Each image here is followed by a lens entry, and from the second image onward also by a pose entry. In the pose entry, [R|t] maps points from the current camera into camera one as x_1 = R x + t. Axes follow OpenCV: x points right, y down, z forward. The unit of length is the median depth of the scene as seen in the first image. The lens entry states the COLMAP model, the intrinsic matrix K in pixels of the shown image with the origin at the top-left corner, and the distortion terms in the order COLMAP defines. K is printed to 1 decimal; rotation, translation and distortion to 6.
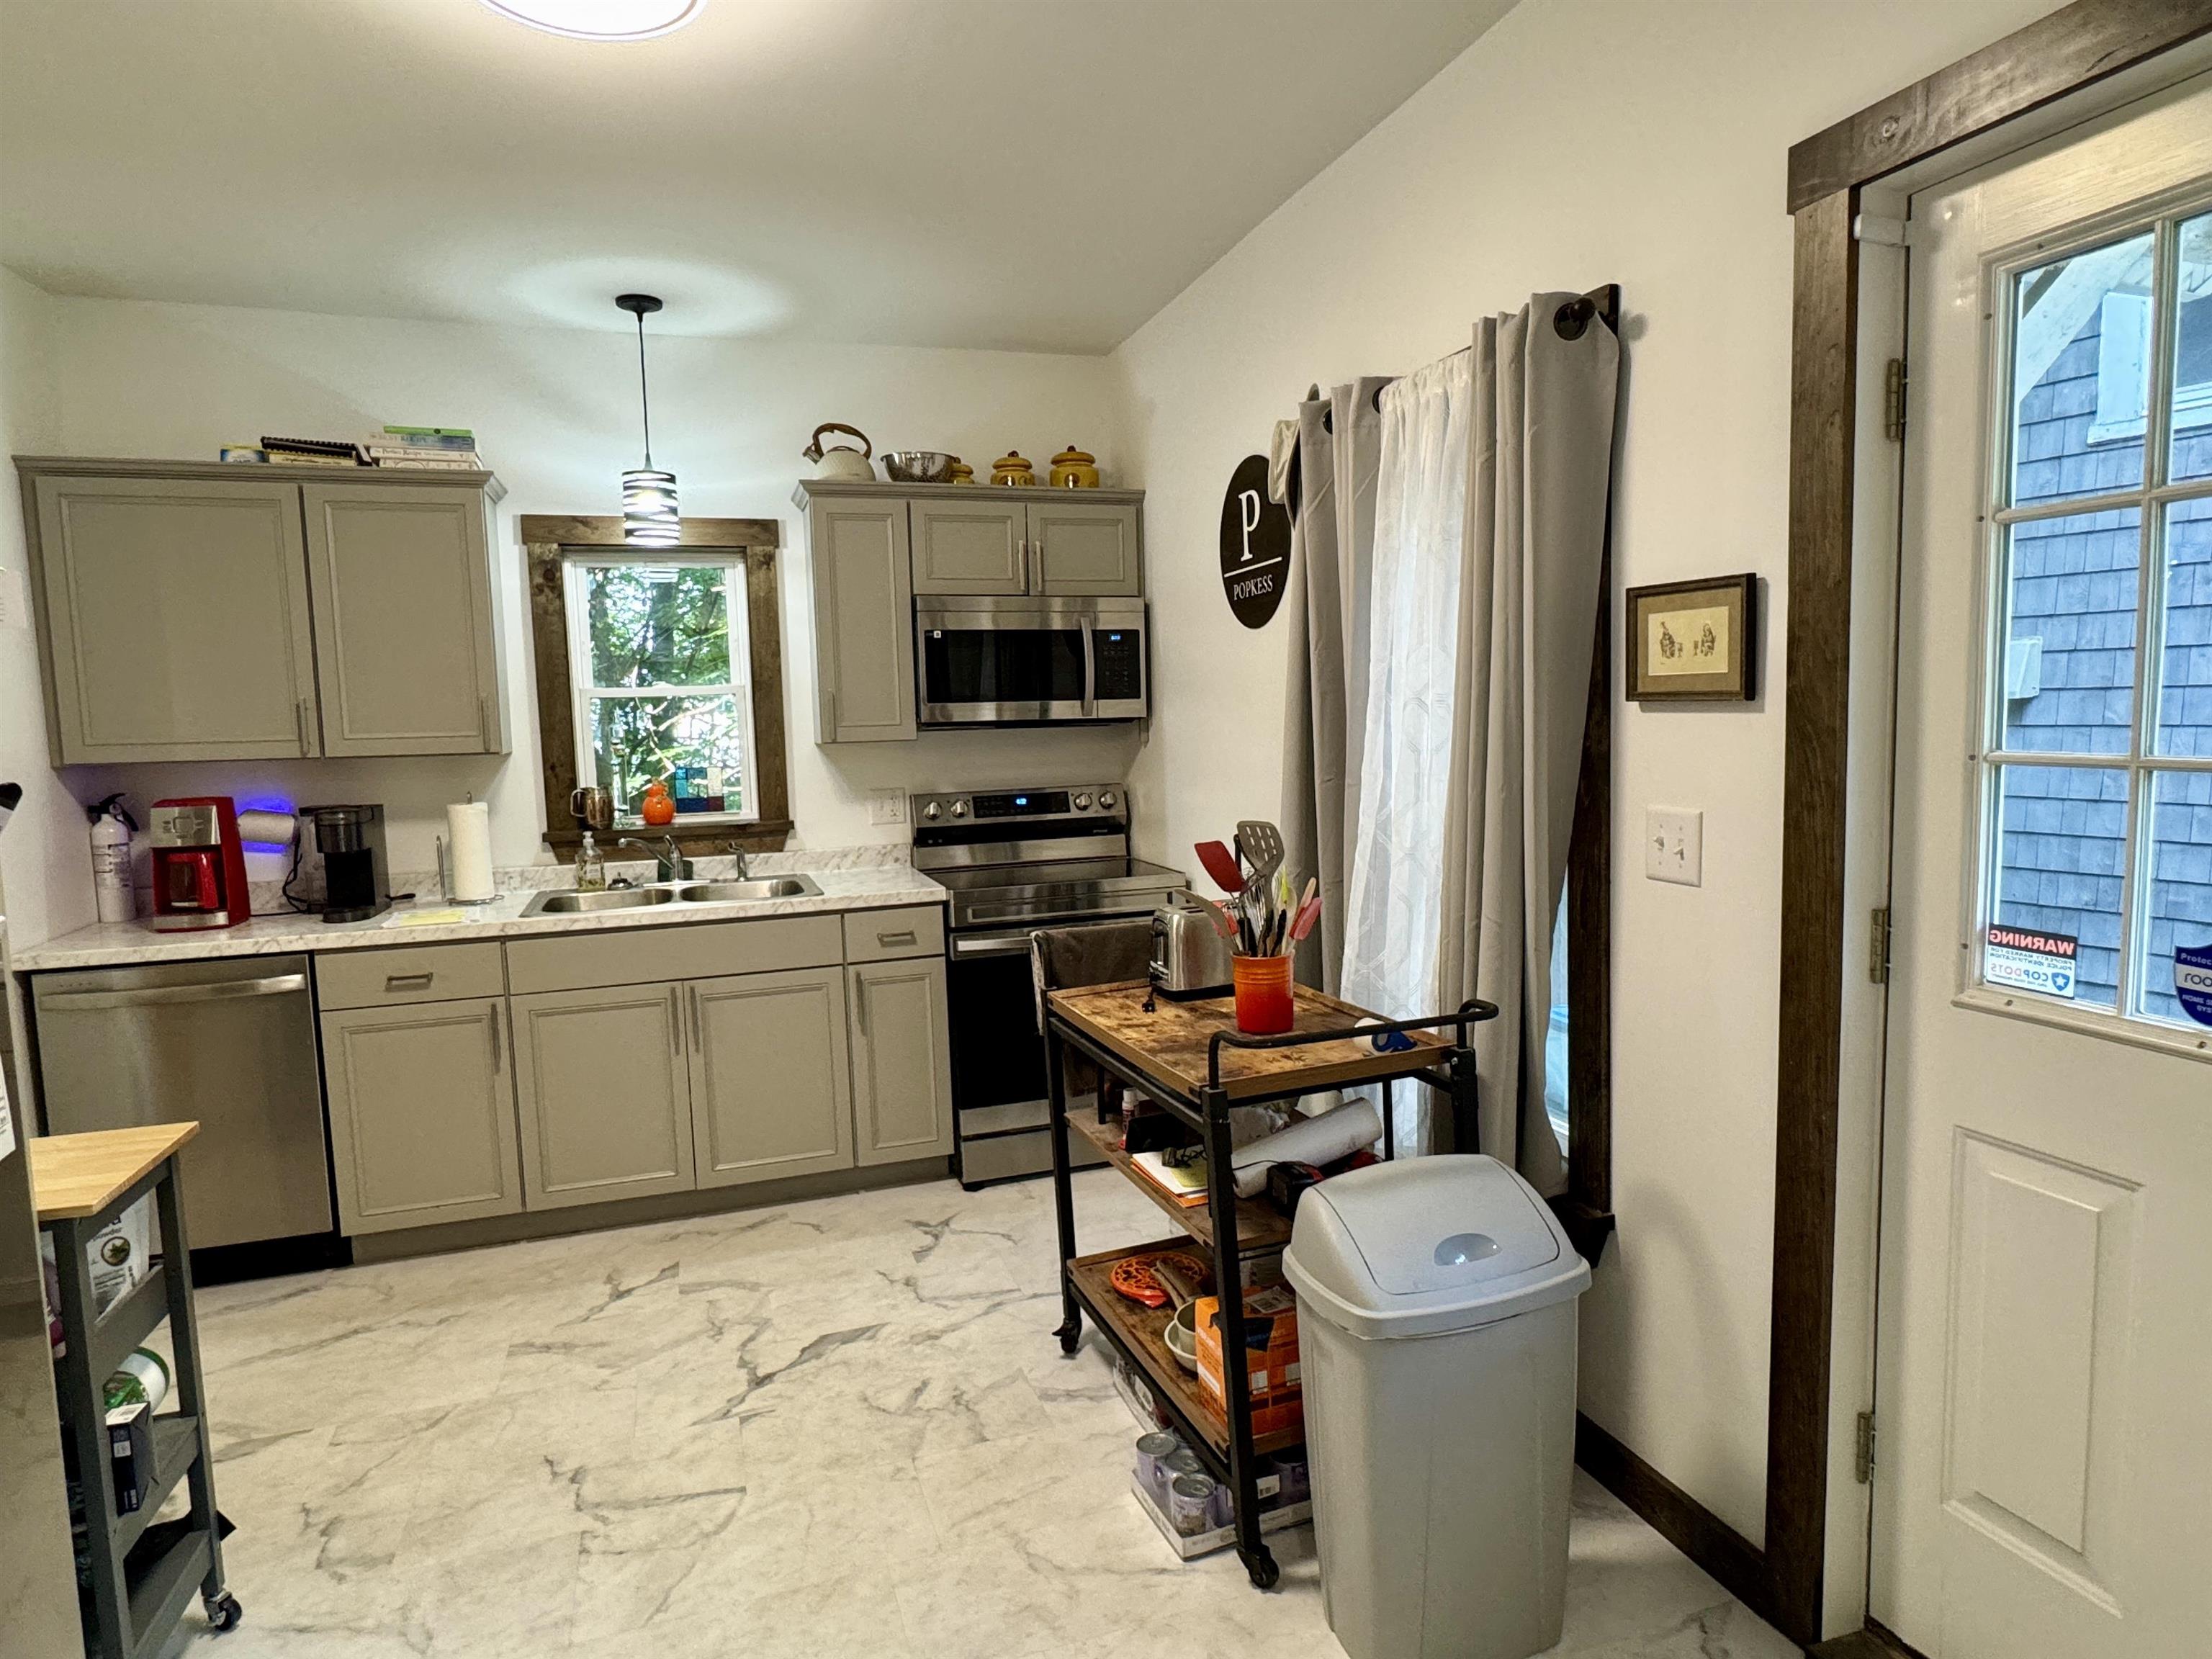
lens RADIAL K [[1304.6, 0, 1114.2], [0, 1304.6, 836.4], [0, 0, 1]] dist [-0.005196, 0.002398]
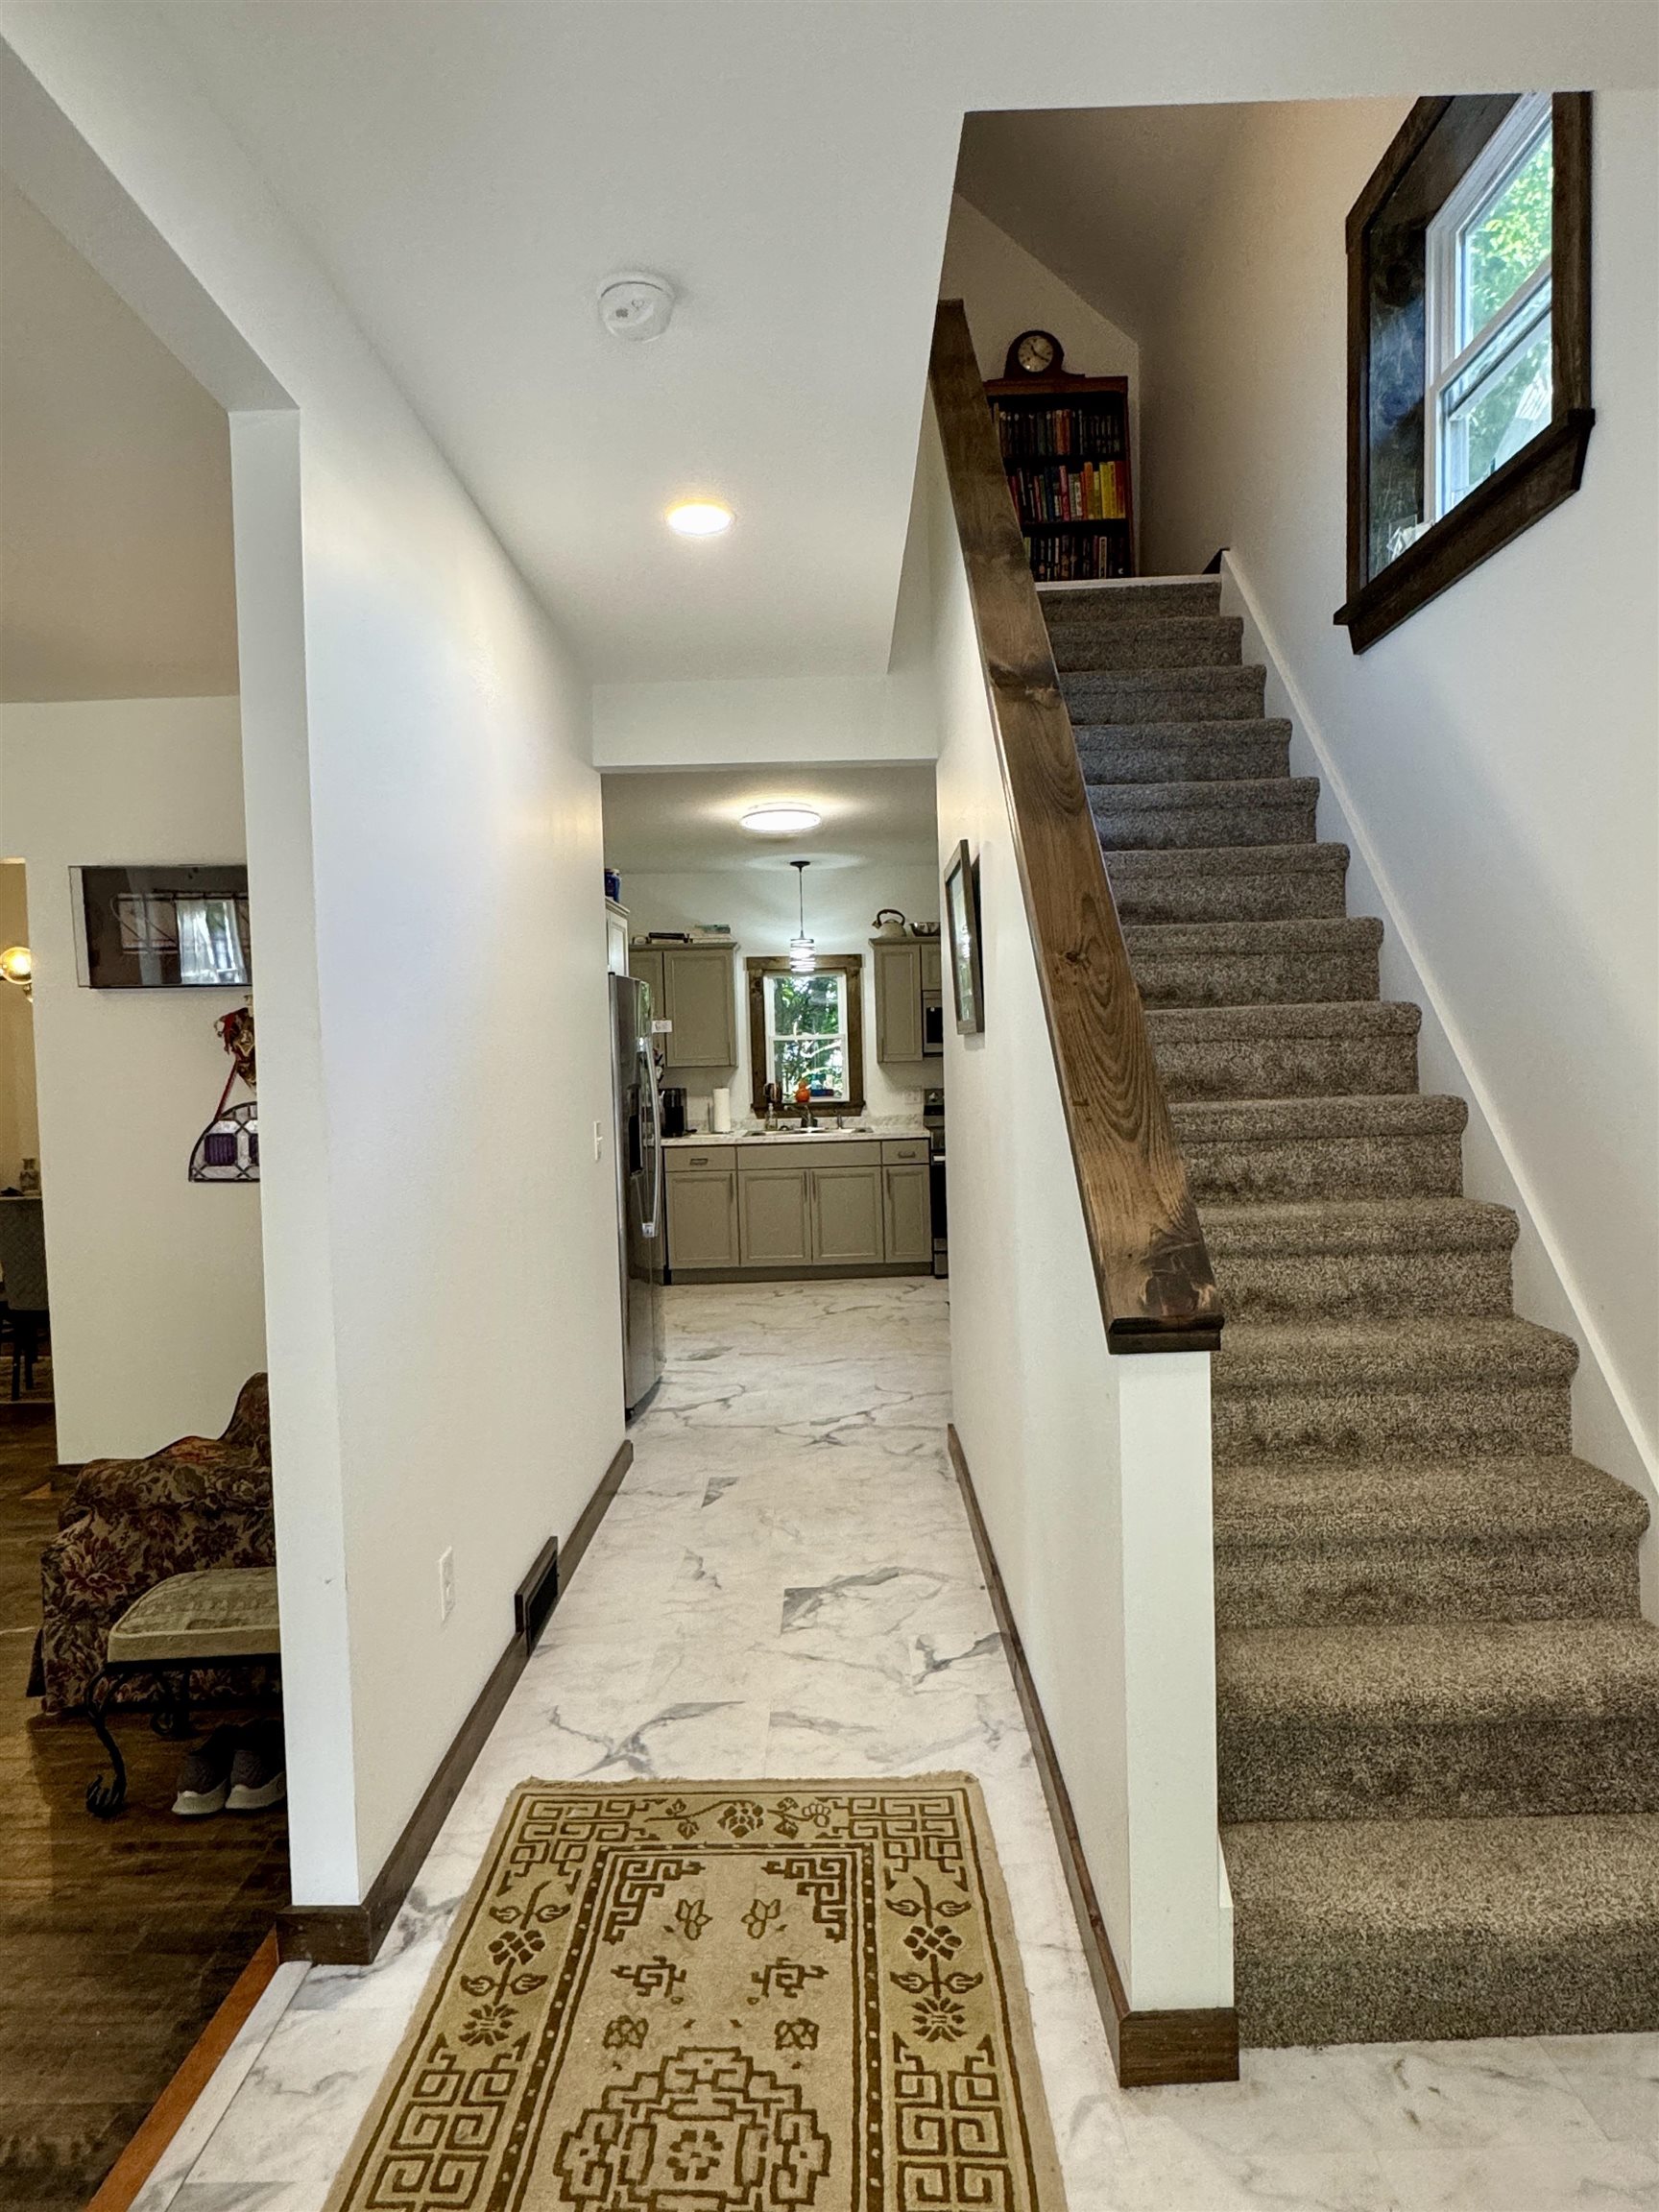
lens RADIAL K [[1304.6, 0, 840.6], [0, 1304.6, 1103.1], [0, 0, 1]] dist [-0.005196, 0.002398]
pose [[0.948877, 0.012224, -0.315410, 0.419213], [-0.028494, 0.998487, -0.047024, 0.102690], [0.314358, 0.053607, 0.947790, -1.095261]]
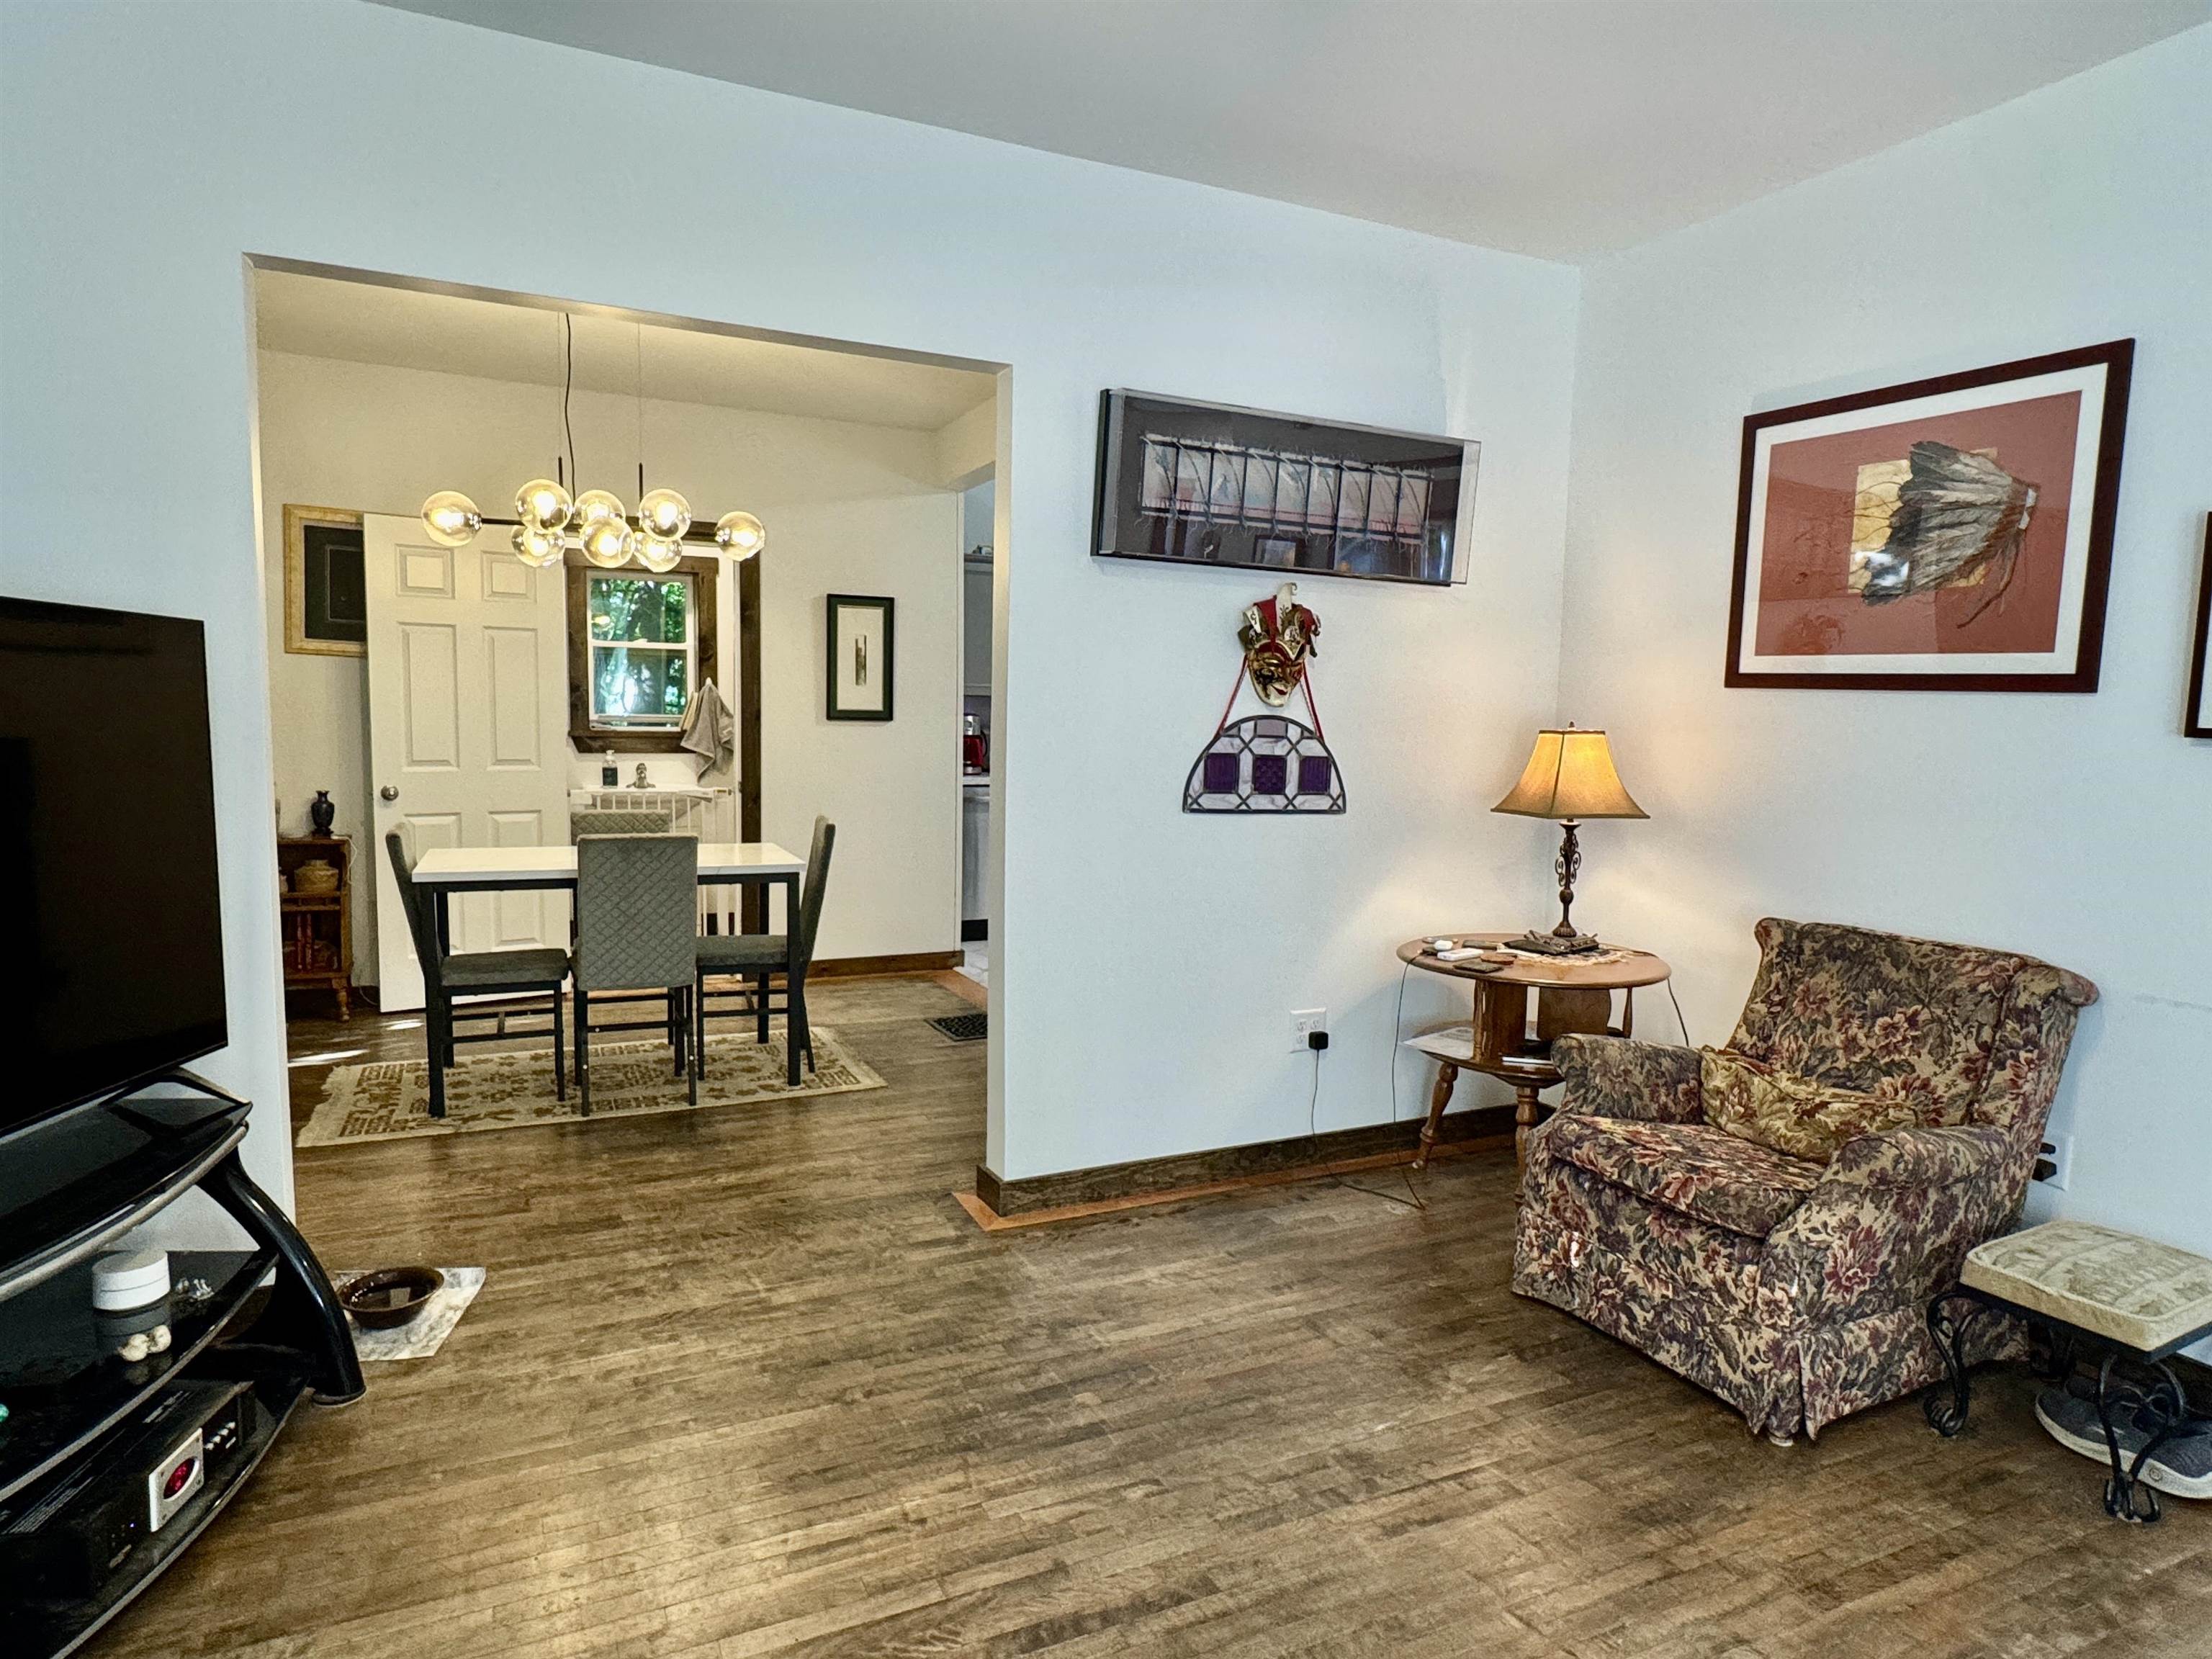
lens RADIAL K [[1304.6, 0, 1112.9], [0, 1304.6, 847.3], [0, 0, 1]] dist [-0.005196, 0.002398]
pose [[0.991470, 0.035088, 0.125526, -0.699131], [-0.036373, 0.999307, 0.007963, 0.155283], [-0.125160, -0.012461, 0.992058, -1.083533]]
